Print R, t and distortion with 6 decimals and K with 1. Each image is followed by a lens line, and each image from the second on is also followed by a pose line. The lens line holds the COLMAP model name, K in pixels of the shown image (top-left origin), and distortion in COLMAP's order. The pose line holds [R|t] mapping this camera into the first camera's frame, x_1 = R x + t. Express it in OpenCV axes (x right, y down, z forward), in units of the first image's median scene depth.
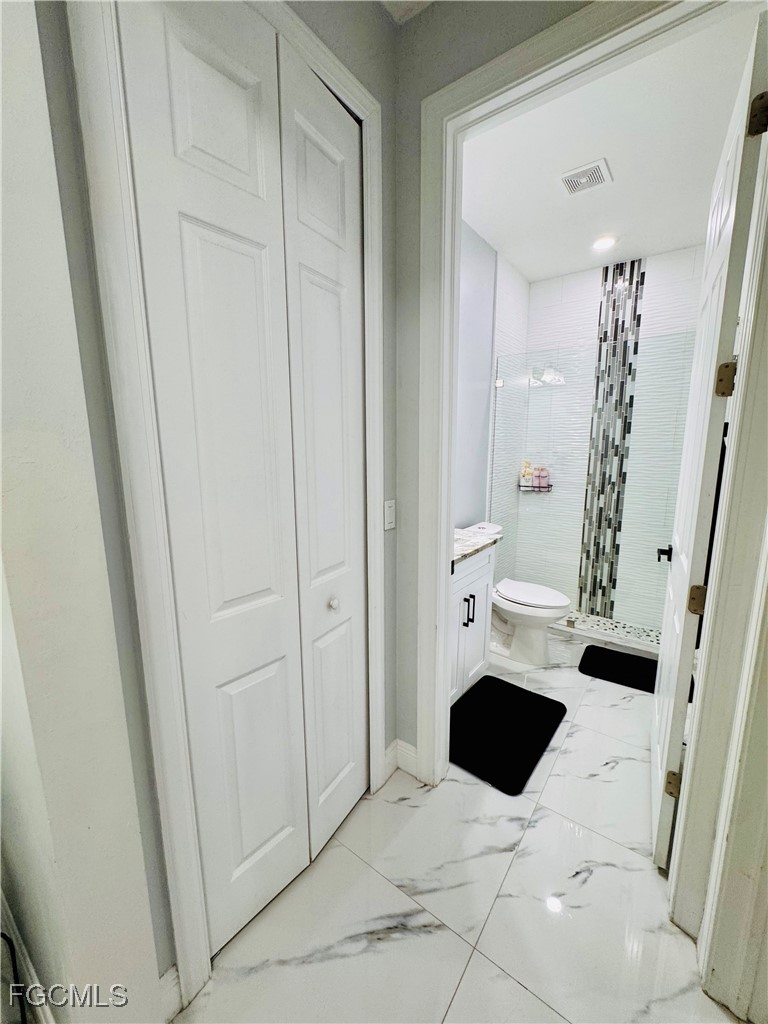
lens RADIAL K [[408.2, 0, 386.5], [0, 408.2, 510.9], [0, 0, 1]] dist [0.002364, -0.000584]
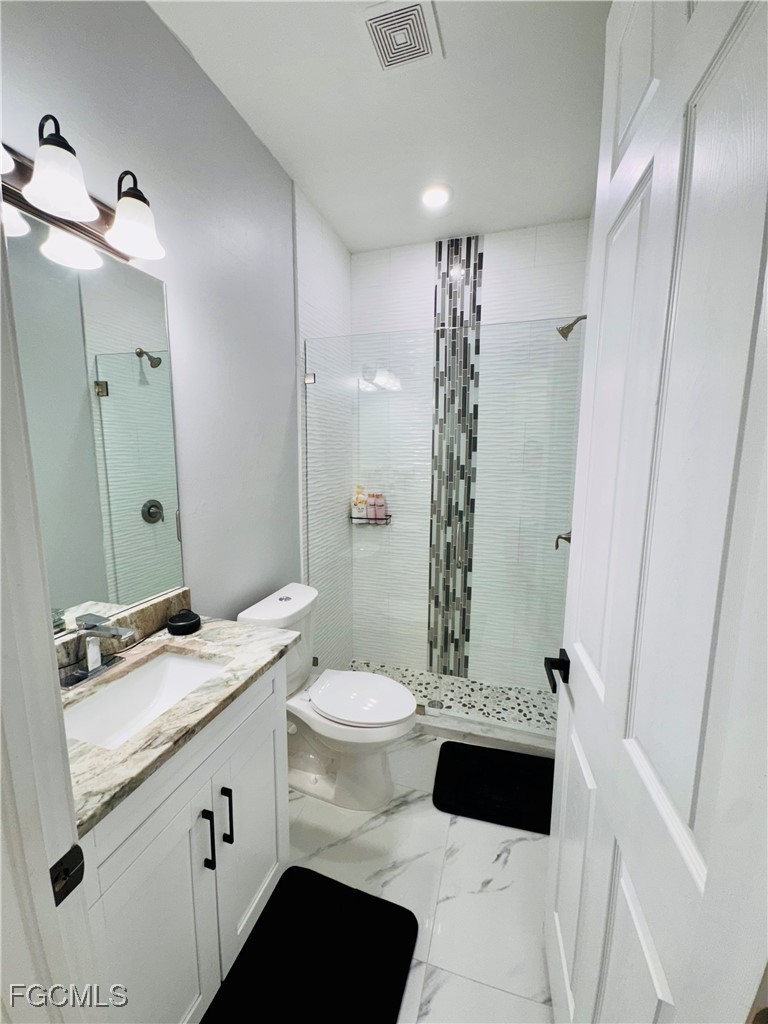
lens RADIAL K [[408.2, 0, 384.8], [0, 408.2, 510.2], [0, 0, 1]] dist [0.002364, -0.000584]
pose [[0.942425, -0.038838, 0.332156, 0.149016], [0.047014, 0.998756, -0.016610, -0.066611], [-0.331097, 0.031270, 0.943078, 0.294029]]
